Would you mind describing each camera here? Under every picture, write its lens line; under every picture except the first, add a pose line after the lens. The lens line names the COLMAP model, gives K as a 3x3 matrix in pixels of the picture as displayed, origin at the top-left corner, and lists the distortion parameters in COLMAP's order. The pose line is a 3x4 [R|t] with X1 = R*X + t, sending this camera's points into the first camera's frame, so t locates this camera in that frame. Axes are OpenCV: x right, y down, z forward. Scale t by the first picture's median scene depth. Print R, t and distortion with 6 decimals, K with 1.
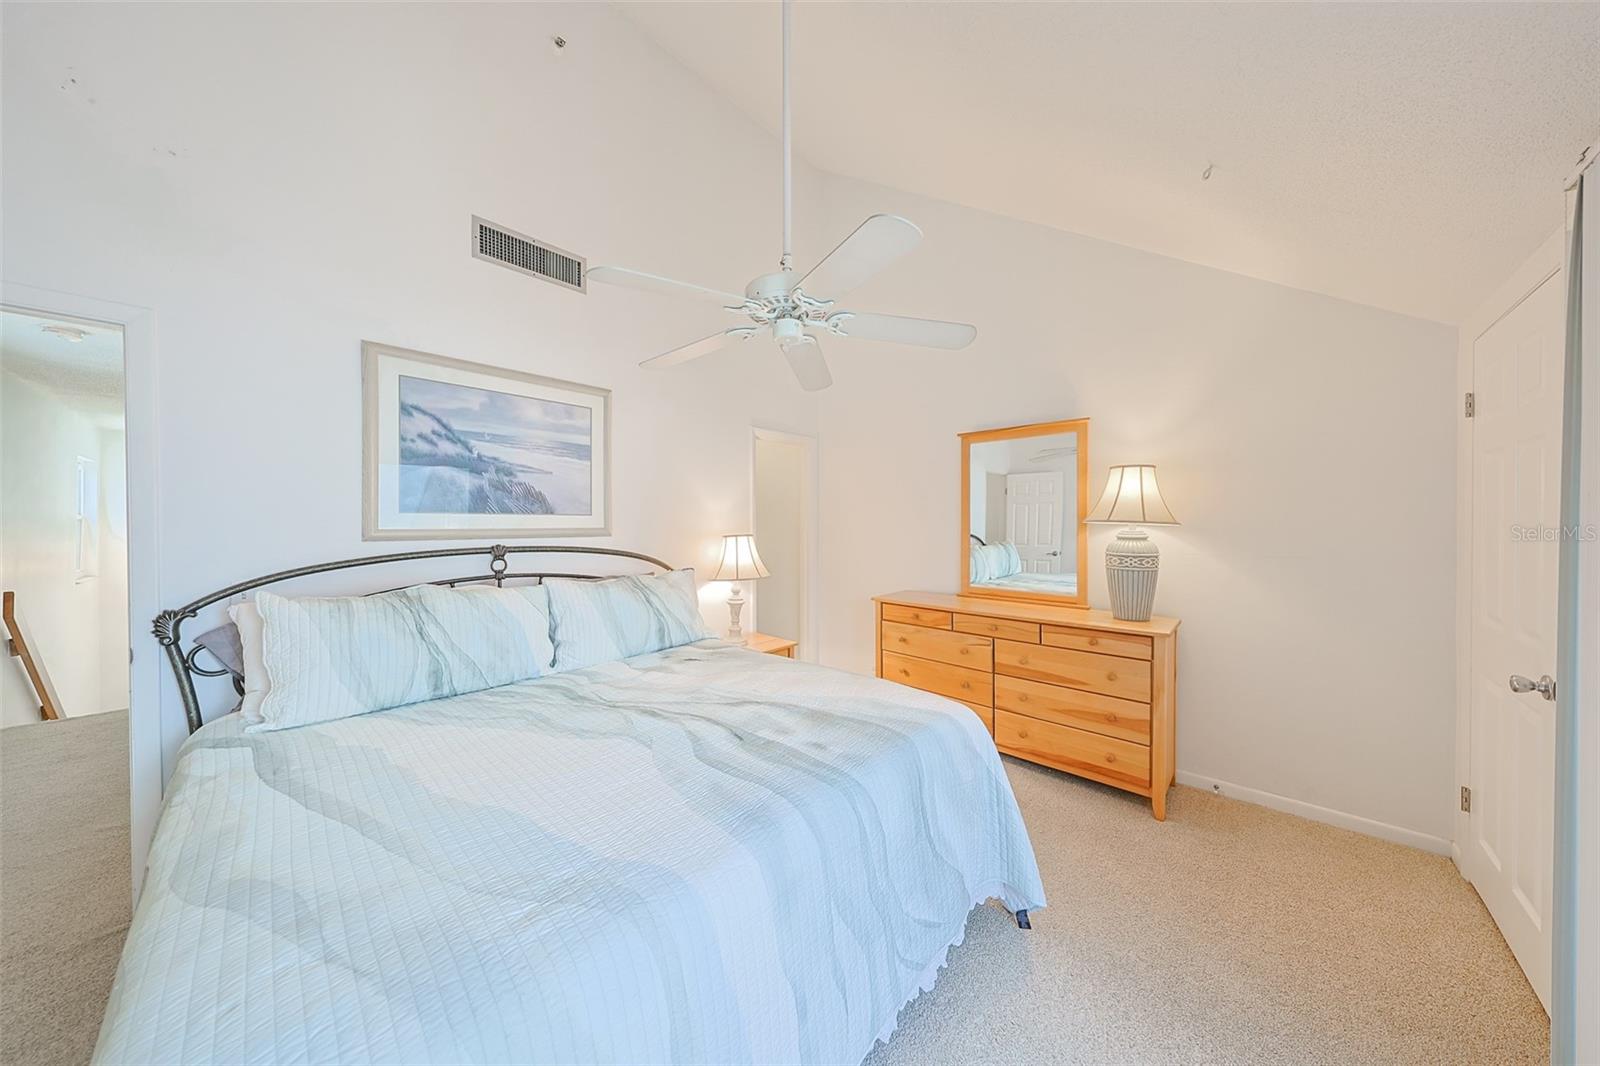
lens RADIAL K [[501.1, 0, 800.0], [0, 501.1, 533.0], [0, 0, 1]] dist [-0.000931, -0.000022]
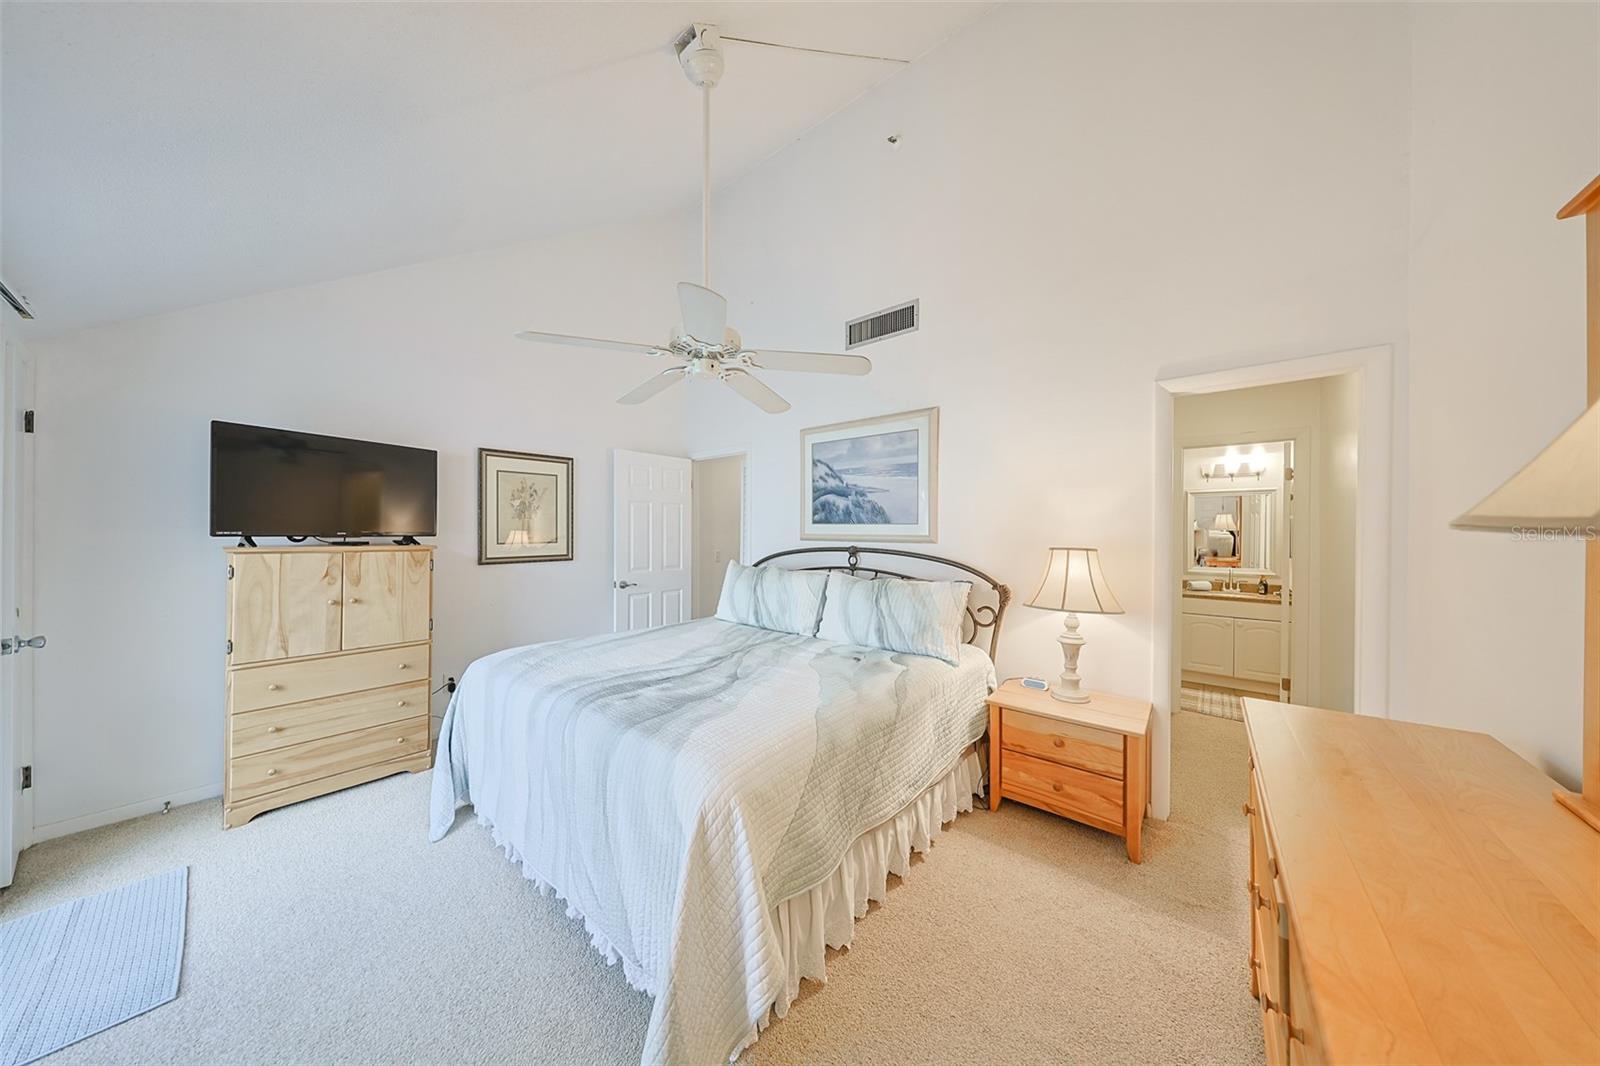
lens RADIAL K [[480.9, 0, 794.8], [0, 480.9, 538.1], [0, 0, 1]] dist [-0.000673, -0.000032]
pose [[0.056126, 0.017701, -0.998267, 0.756225], [-0.024773, 0.999560, 0.016331, -0.017028], [0.998116, 0.023814, 0.056539, 0.769638]]
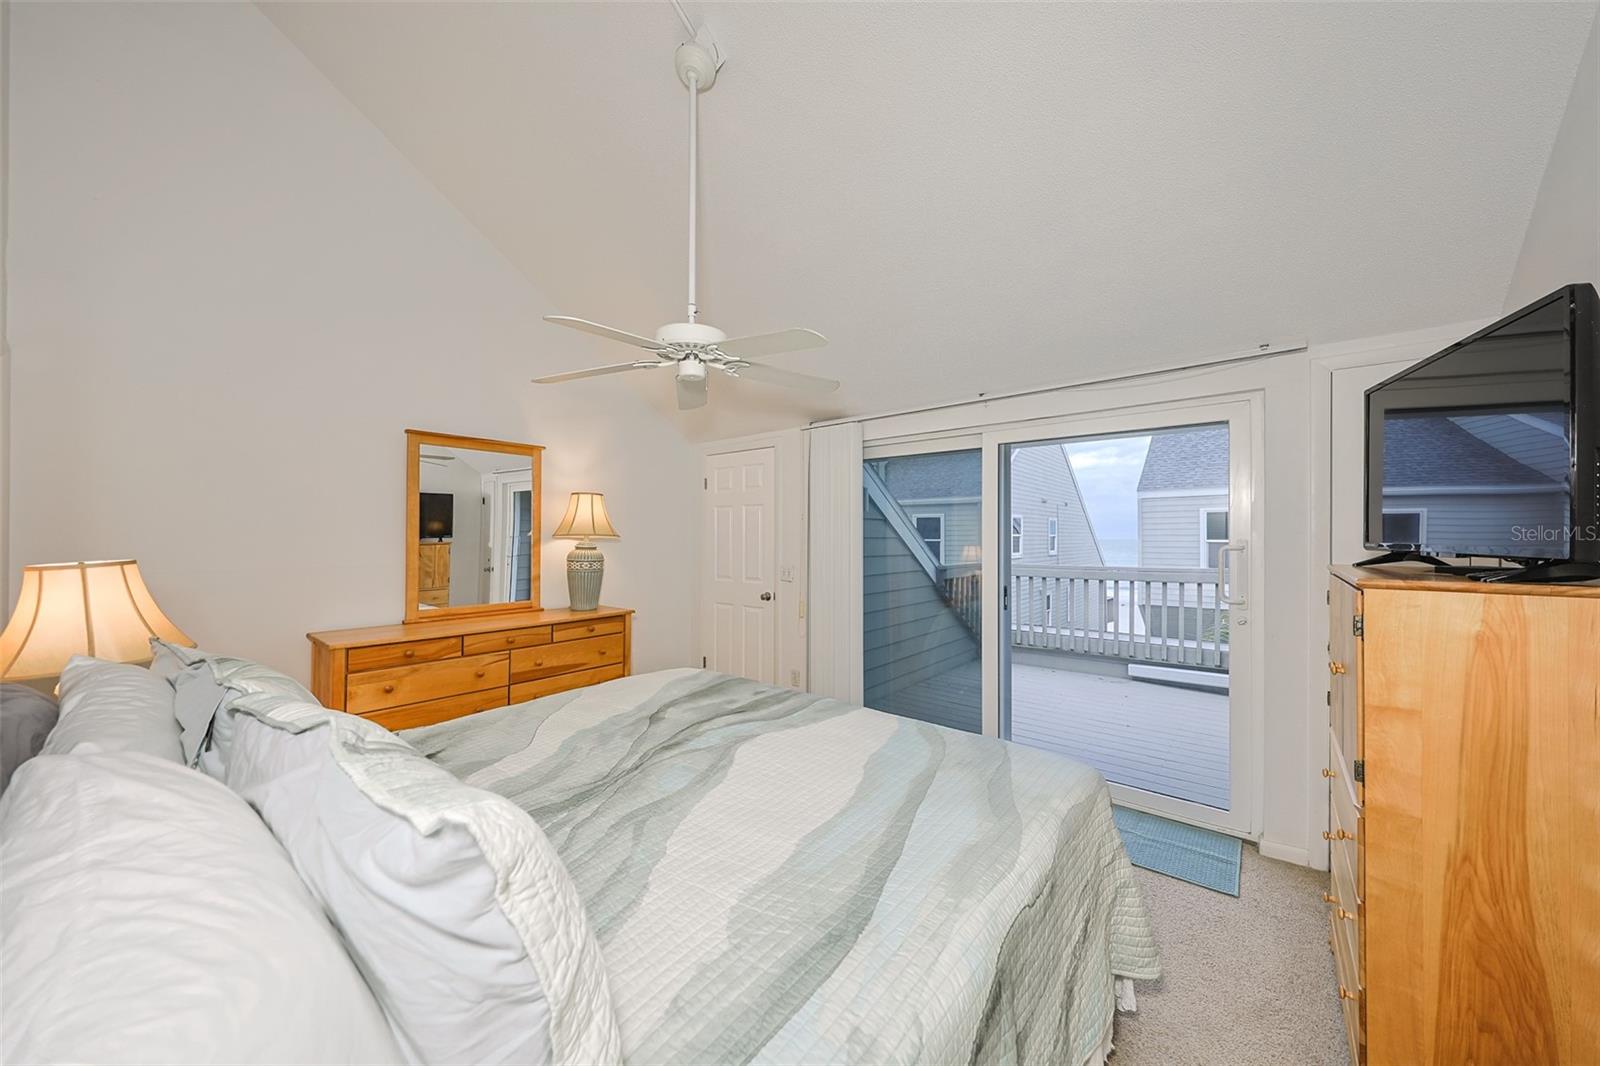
lens RADIAL K [[576.6, 0, 794.2], [0, 576.6, 534.0], [0, 0, 1]] dist [0.000378, -0.000002]
pose [[-0.060676, 0.005458, 0.998143, -0.916247], [0.017289, 0.999841, -0.004416, -0.010132], [-0.998008, 0.016989, -0.060761, 0.564470]]
